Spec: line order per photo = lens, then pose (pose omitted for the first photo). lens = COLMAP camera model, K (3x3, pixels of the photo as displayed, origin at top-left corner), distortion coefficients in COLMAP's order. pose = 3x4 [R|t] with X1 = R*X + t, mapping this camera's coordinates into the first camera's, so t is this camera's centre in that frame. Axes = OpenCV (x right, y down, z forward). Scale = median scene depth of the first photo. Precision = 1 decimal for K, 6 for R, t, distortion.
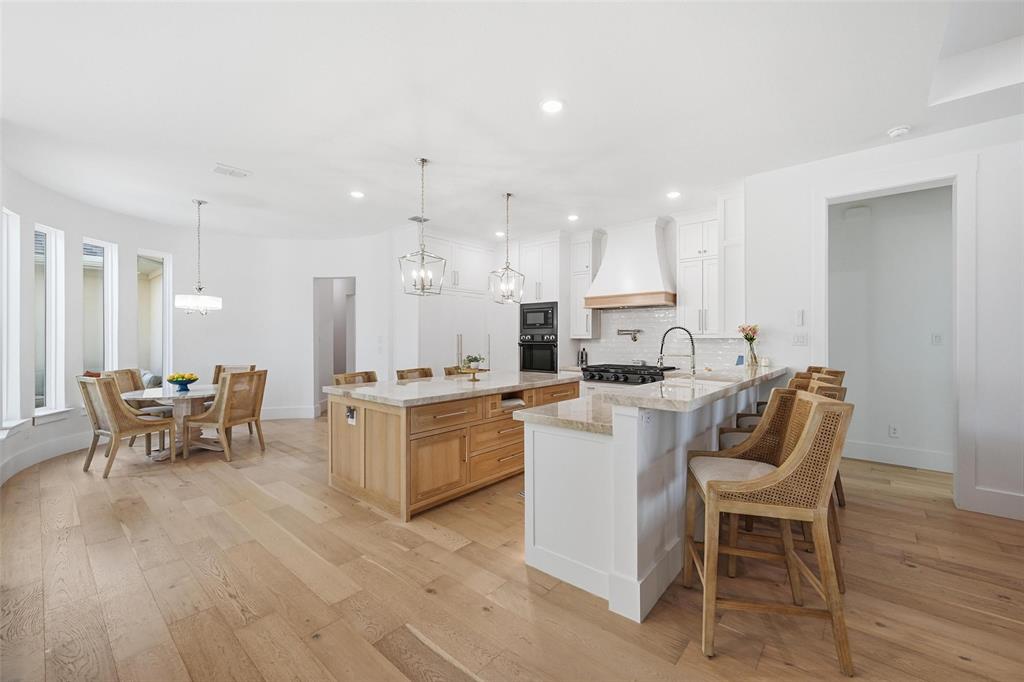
lens RADIAL K [[411.6, 0, 508.5], [0, 411.6, 336.3], [0, 0, 1]] dist [0.004069, 0.000676]
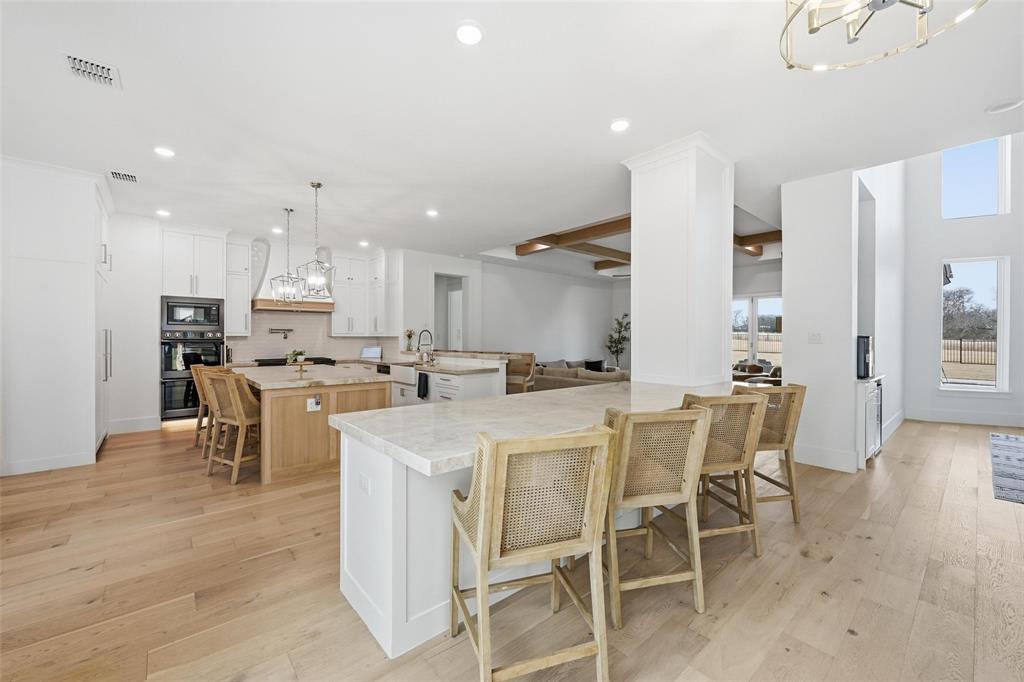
lens RADIAL K [[411.6, 0, 519.1], [0, 411.6, 337.7], [0, 0, 1]] dist [0.004069, 0.000676]
pose [[0.130176, 0.002658, 0.991487, -0.794209], [-0.004407, 0.999988, -0.002103, 0.008437], [-0.991481, -0.004096, 0.130186, 0.169326]]
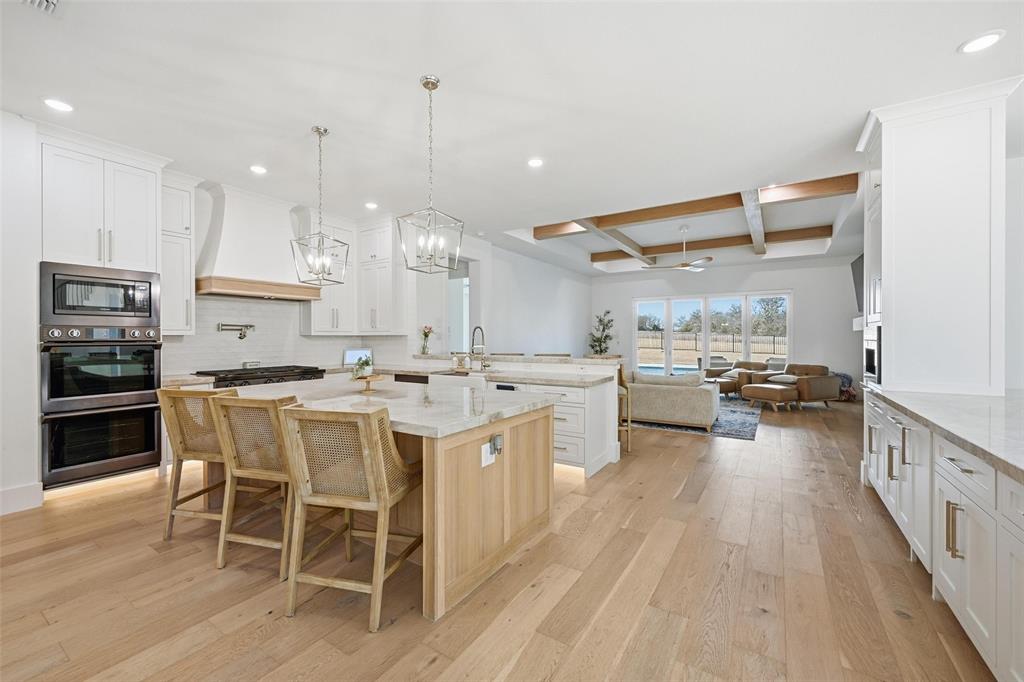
lens RADIAL K [[411.6, 0, 516.6], [0, 411.6, 340.4], [0, 0, 1]] dist [0.004069, 0.000676]
pose [[-0.150804, -0.006848, 0.988540, -0.570417], [-0.000543, 0.999976, 0.006845, 0.008981], [-0.988564, 0.000496, -0.150804, 0.590226]]
